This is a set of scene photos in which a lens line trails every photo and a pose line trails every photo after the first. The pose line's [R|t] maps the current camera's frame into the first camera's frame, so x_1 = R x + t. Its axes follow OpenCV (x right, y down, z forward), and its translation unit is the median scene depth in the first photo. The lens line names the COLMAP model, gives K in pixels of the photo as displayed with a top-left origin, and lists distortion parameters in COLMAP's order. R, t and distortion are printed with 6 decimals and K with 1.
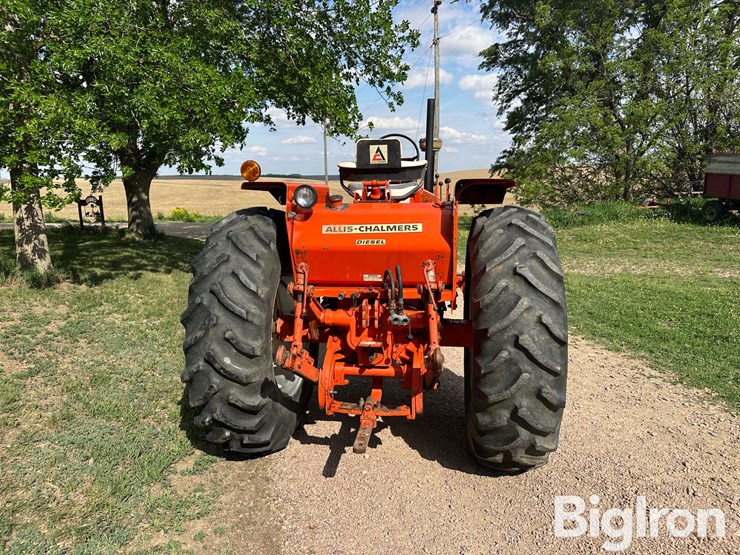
lens RADIAL K [[517.9, 0, 377.6], [0, 517.9, 275.8], [0, 0, 1]] dist [0.066768, -0.098353]
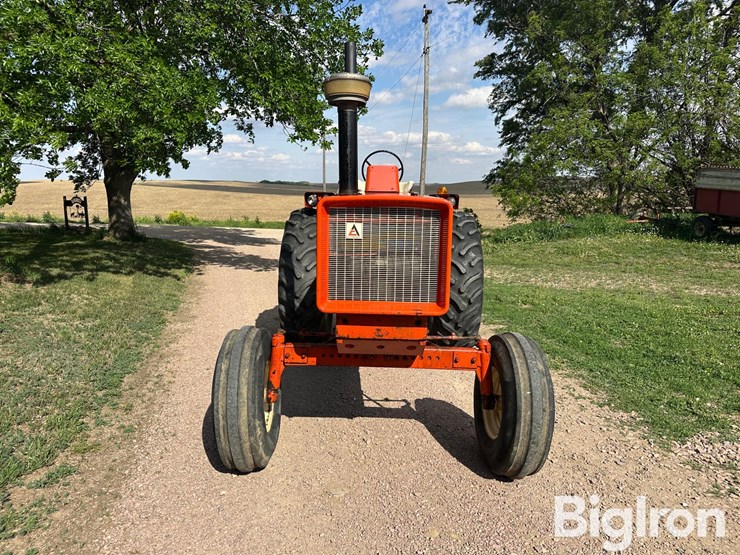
lens RADIAL K [[512.3, 0, 373.4], [0, 512.3, 277.6], [0, 0, 1]] dist [0.072580, -0.095053]
pose [[0.999321, 0.027171, -0.024880, 0.067407], [-0.027426, 0.999574, -0.009973, -0.002441], [0.024599, 0.010648, 0.999641, 0.017307]]
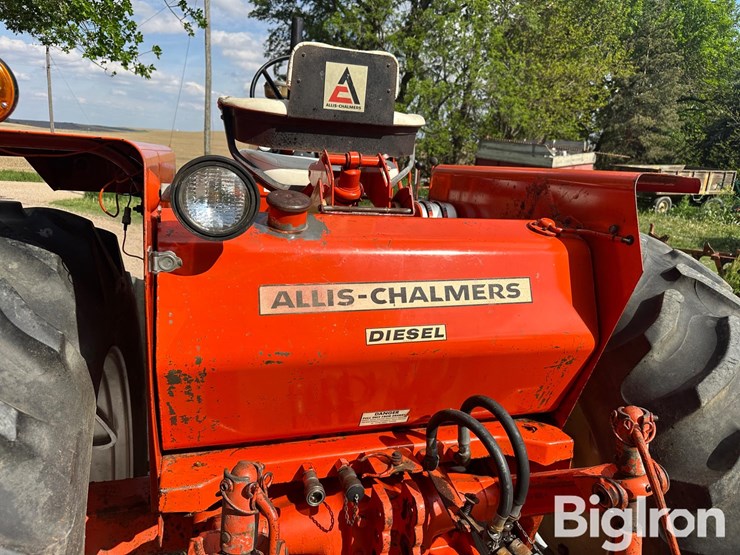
lens RADIAL K [[517.3, 0, 370.0], [0, 517.3, 277.5], [0, 0, 1]] dist [0.062701, -0.096393]
pose [[0.899312, -0.028251, 0.436394, -0.045396], [-0.001237, 0.997743, 0.067139, -0.030677], [-0.437306, -0.060919, 0.897247, 0.168855]]
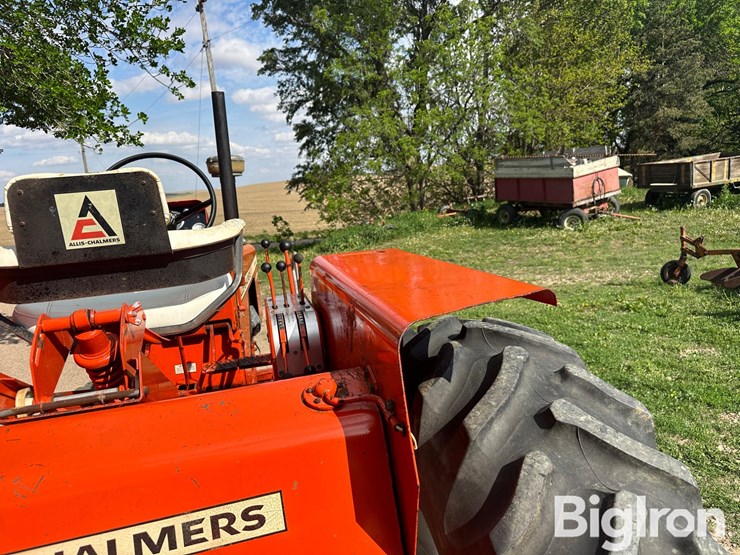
lens RADIAL K [[517.9, 0, 377.6], [0, 517.9, 275.8], [0, 0, 1]] dist [0.066768, -0.098353]
pose [[0.920966, -0.125215, 0.368976, 0.011482], [0.134071, 0.990970, 0.001654, -0.048622], [-0.365851, 0.047946, 0.929437, 0.175892]]
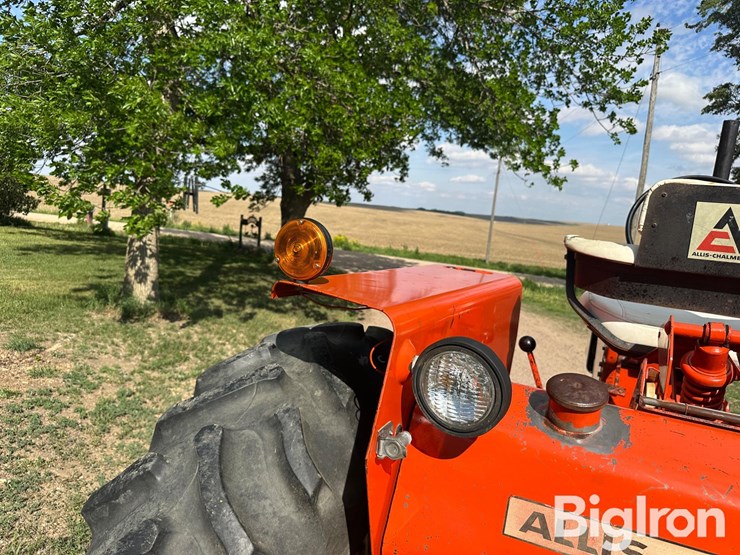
lens RADIAL K [[512.3, 0, 373.4], [0, 512.3, 277.6], [0, 0, 1]] dist [0.072580, -0.095053]
pose [[0.943312, 0.142471, -0.299774, -0.026987], [-0.161305, 0.986137, -0.038910, -0.044811], [0.290075, 0.085060, 0.953216, 0.179748]]
